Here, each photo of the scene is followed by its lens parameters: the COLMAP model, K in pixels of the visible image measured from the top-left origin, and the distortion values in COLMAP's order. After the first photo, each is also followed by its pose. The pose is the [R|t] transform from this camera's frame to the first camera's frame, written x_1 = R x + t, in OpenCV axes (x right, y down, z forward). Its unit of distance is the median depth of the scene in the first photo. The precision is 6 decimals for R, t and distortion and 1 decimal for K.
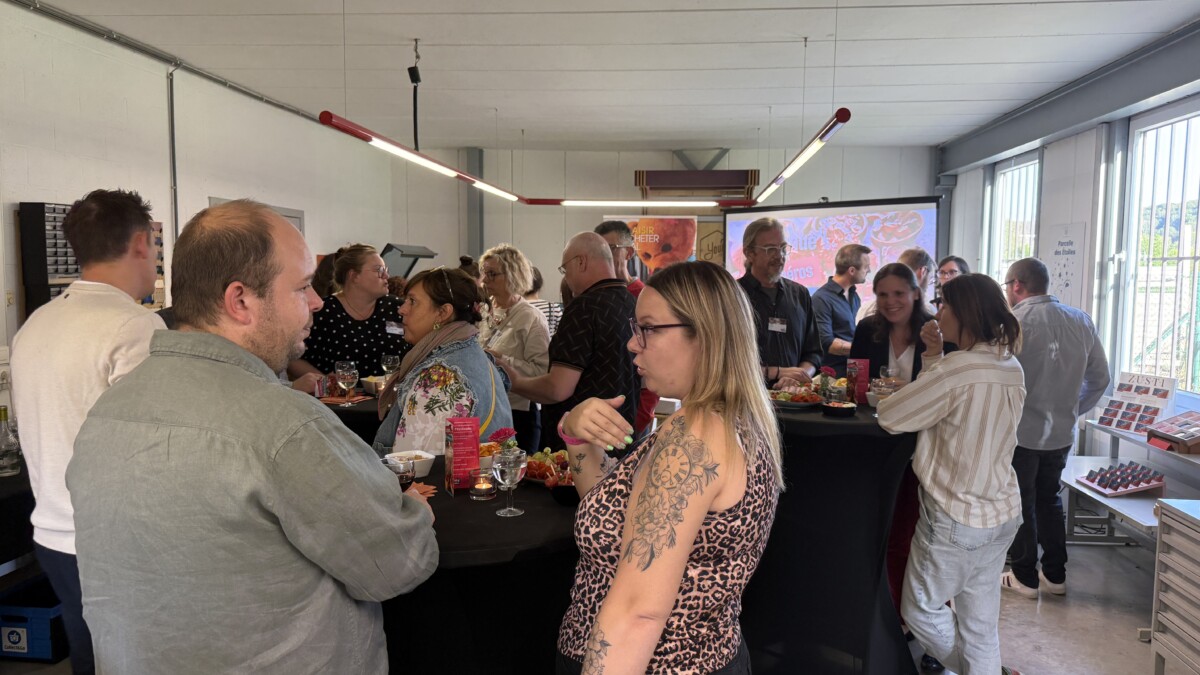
lens RADIAL K [[816.8, 0, 606.3], [0, 816.8, 346.6], [0, 0, 1]] dist [0.001198, -0.027938]
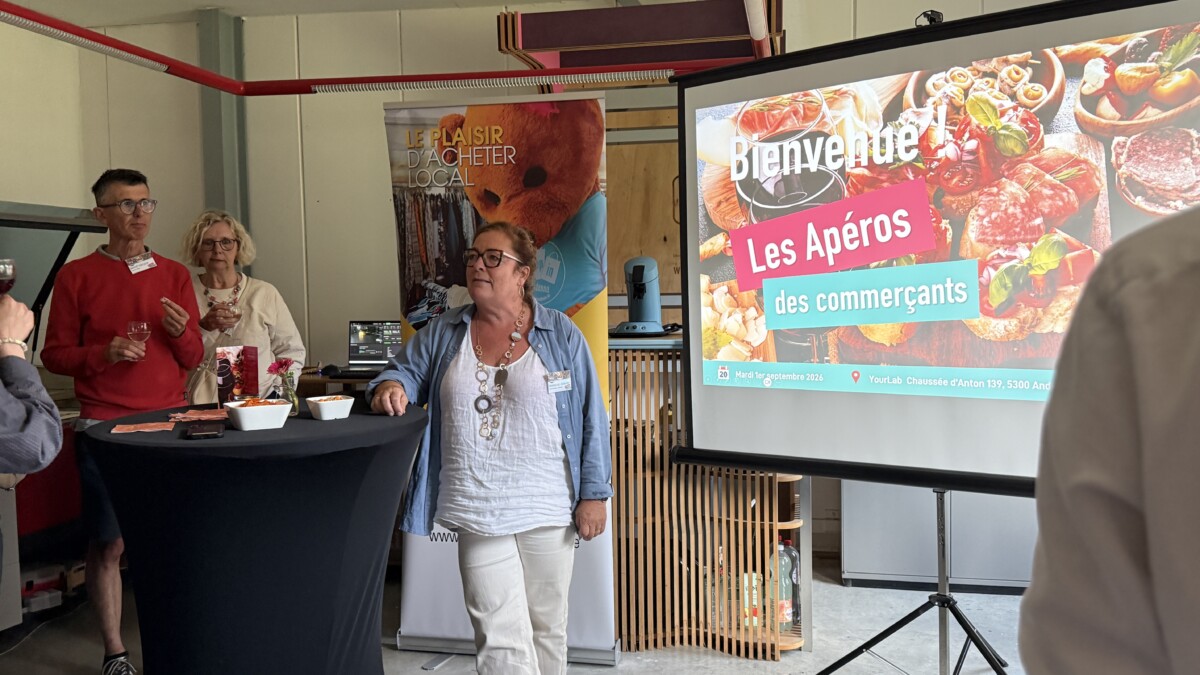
lens RADIAL K [[1020.4, 0, 597.5], [0, 1020.4, 342.3], [0, 0, 1]] dist [0.065957, -0.084658]
pose [[0.995078, -0.018351, -0.097384, 0.152764], [0.014740, 0.999182, -0.037669, -0.019970], [0.097996, 0.036048, 0.994534, 0.506626]]
